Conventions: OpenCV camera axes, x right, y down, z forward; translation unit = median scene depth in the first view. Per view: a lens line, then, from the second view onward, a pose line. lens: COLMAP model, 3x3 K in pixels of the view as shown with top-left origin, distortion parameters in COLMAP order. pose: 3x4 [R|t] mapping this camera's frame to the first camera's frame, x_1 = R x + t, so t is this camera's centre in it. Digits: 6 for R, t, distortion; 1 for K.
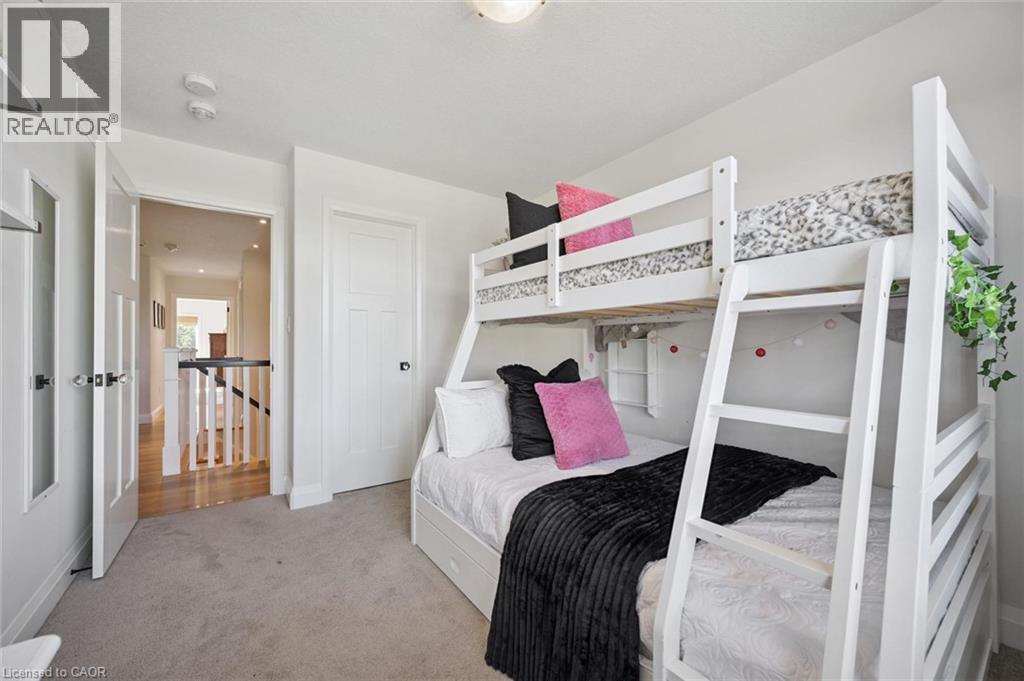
lens RADIAL K [[400.5, 0, 512.9], [0, 400.5, 344.2], [0, 0, 1]] dist [0.001753, 0.000328]
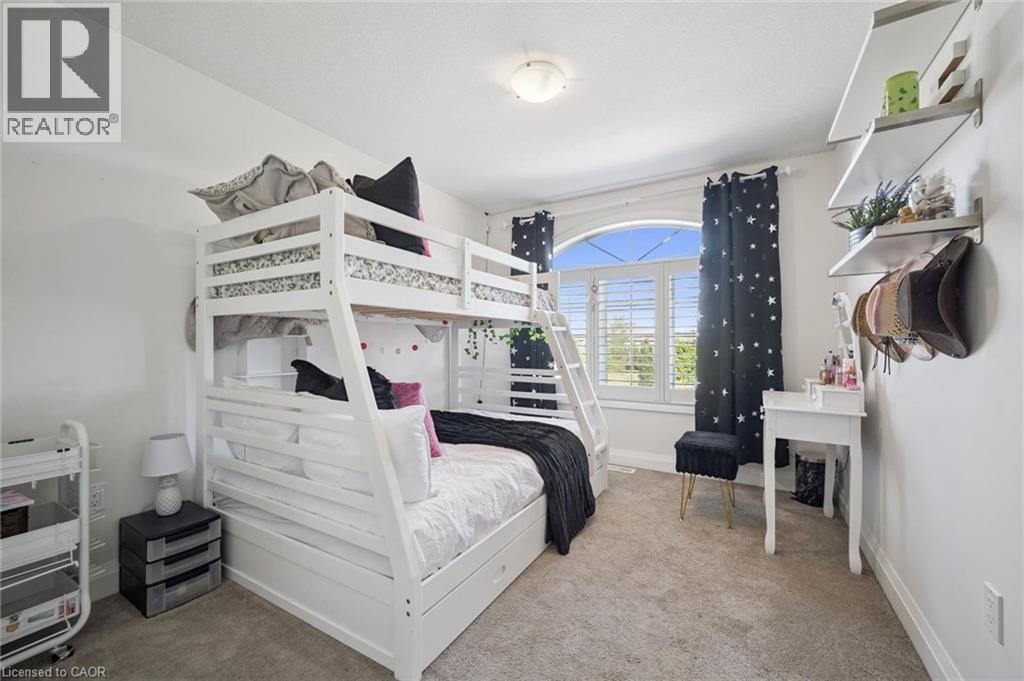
lens RADIAL K [[400.5, 0, 513.4], [0, 400.5, 343.9], [0, 0, 1]] dist [0.001753, 0.000328]
pose [[-0.409736, 0.004343, 0.912194, -1.007027], [0.002538, 0.999990, -0.003621, 0.012654], [-0.912200, 0.000831, -0.409743, 1.336255]]
